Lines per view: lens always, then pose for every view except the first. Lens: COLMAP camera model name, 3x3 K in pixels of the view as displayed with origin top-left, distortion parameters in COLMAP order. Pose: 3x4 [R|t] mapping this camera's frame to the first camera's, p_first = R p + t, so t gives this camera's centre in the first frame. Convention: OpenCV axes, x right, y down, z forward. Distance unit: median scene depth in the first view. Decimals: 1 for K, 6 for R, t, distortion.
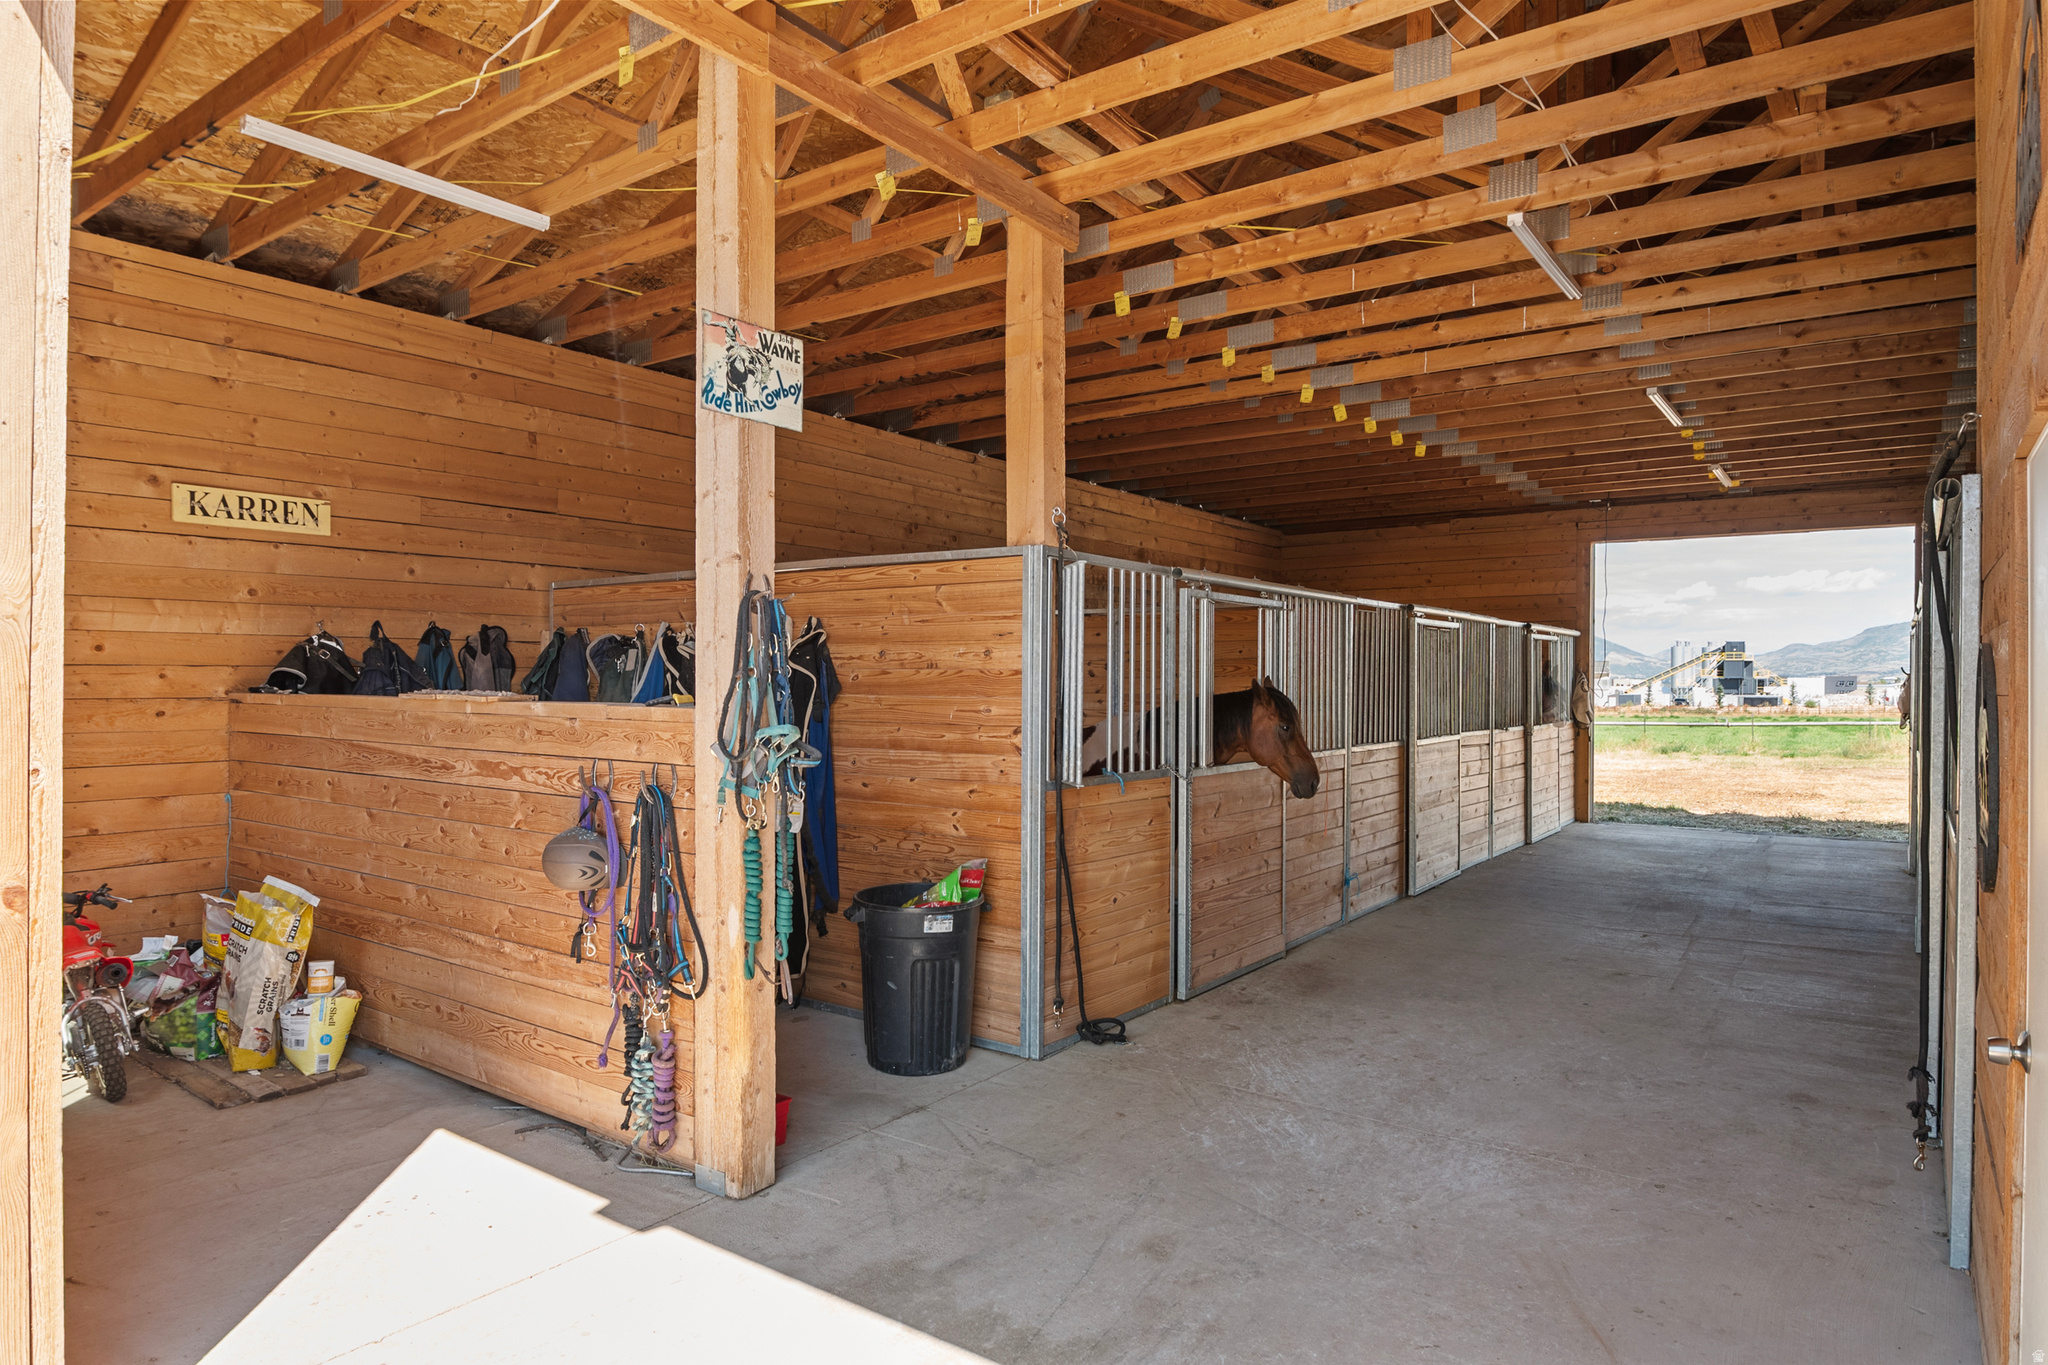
lens RADIAL K [[1204.7, 0, 1028.0], [0, 1204.7, 677.7], [0, 0, 1]] dist [-0.000872, -0.002515]
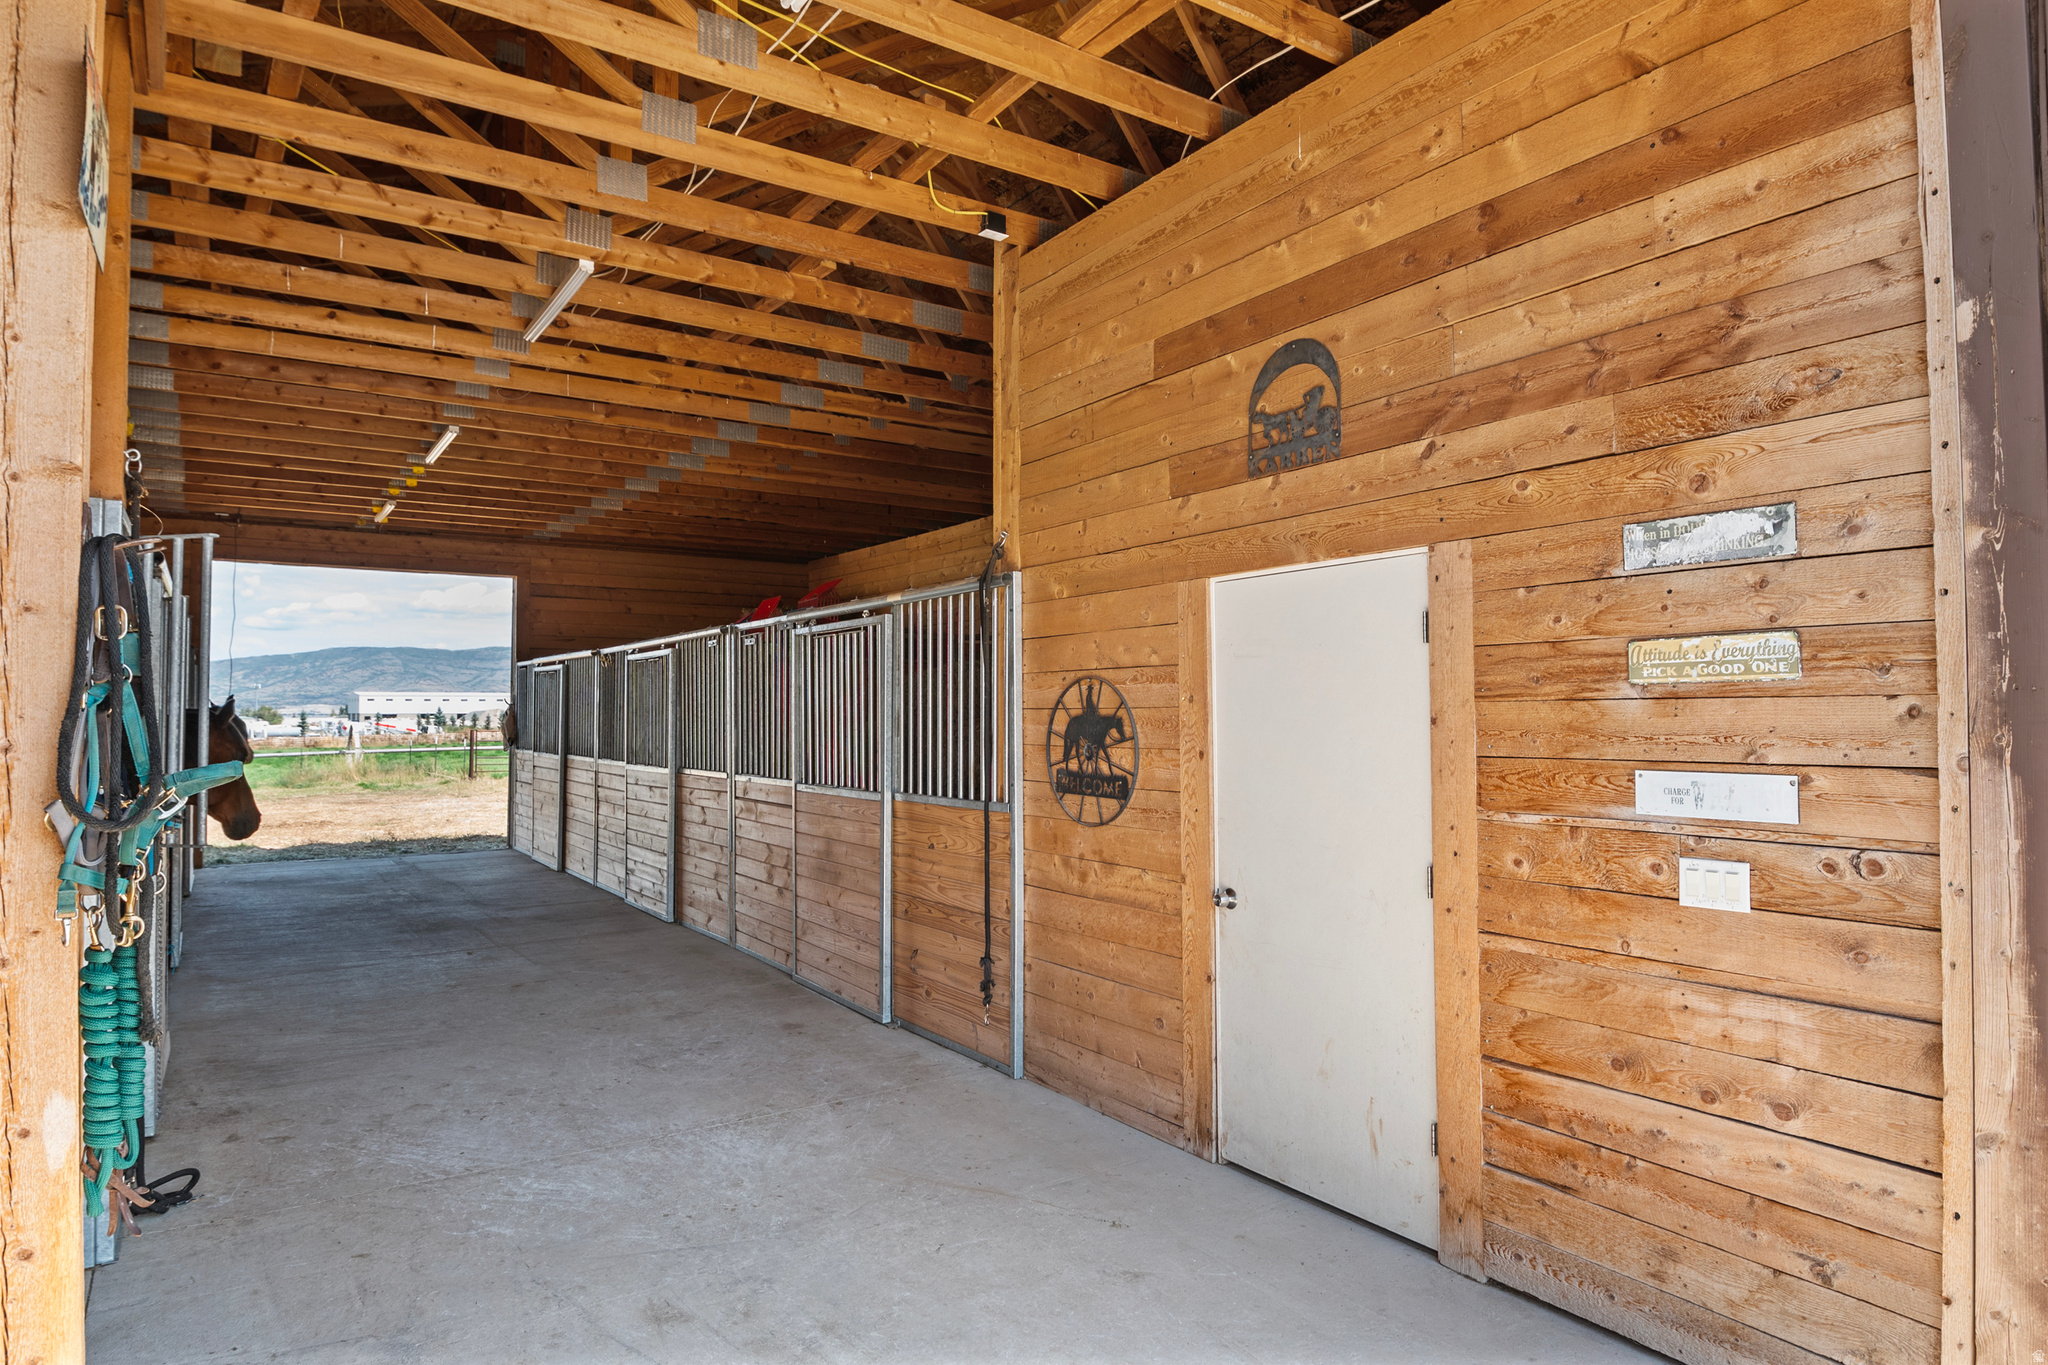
lens RADIAL K [[1204.7, 0, 1028.0], [0, 1204.7, 677.7], [0, 0, 1]] dist [-0.000872, -0.002515]
pose [[0.345140, 0.024414, 0.938233, -0.446152], [0.002305, 0.999637, -0.026860, 0.008972], [-0.938548, 0.011433, 0.344959, 0.279415]]
